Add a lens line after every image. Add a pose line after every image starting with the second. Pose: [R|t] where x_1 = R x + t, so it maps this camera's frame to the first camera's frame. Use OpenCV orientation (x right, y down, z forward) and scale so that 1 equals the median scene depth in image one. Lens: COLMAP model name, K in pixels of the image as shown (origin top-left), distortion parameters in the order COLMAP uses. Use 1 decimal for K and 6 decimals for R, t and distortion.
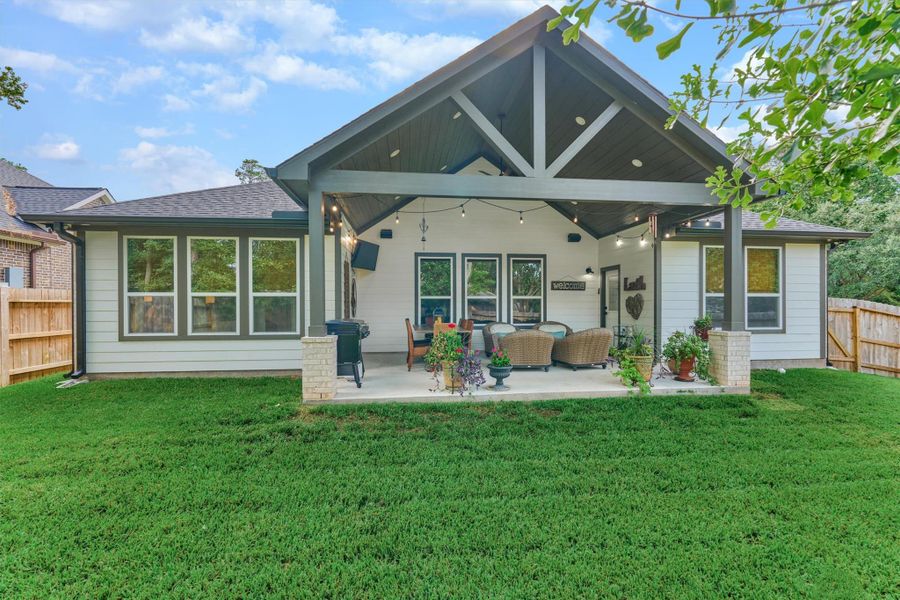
lens RADIAL K [[395.1, 0, 451.7], [0, 395.1, 304.9], [0, 0, 1]] dist [0.003779, 0.000158]
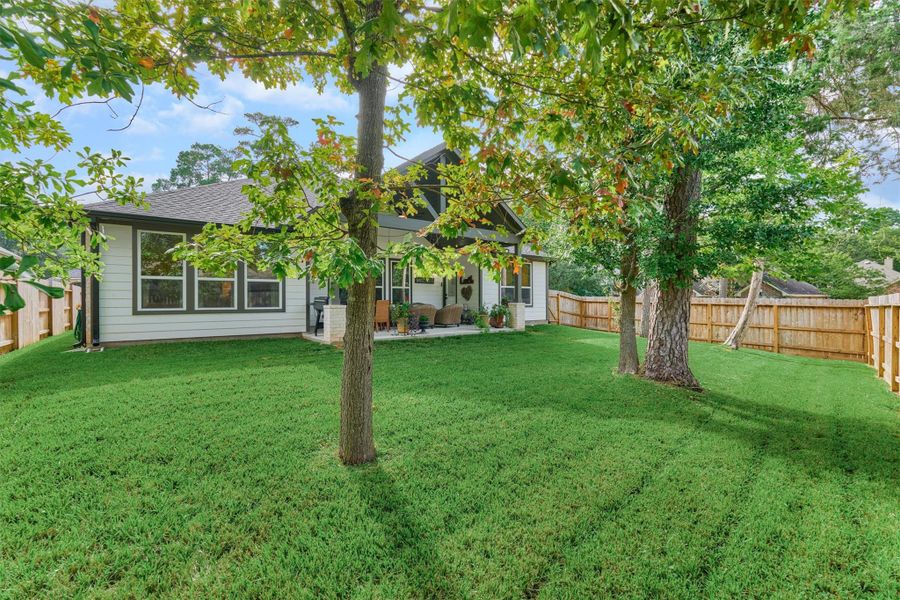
lens RADIAL K [[395.1, 0, 448.5], [0, 395.1, 300.1], [0, 0, 1]] dist [0.003779, 0.000158]
pose [[0.859719, -0.001048, 0.510766, -0.533742], [0.005089, 0.999966, -0.006515, 0.049735], [-0.510742, 0.008201, 0.859695, -0.482755]]
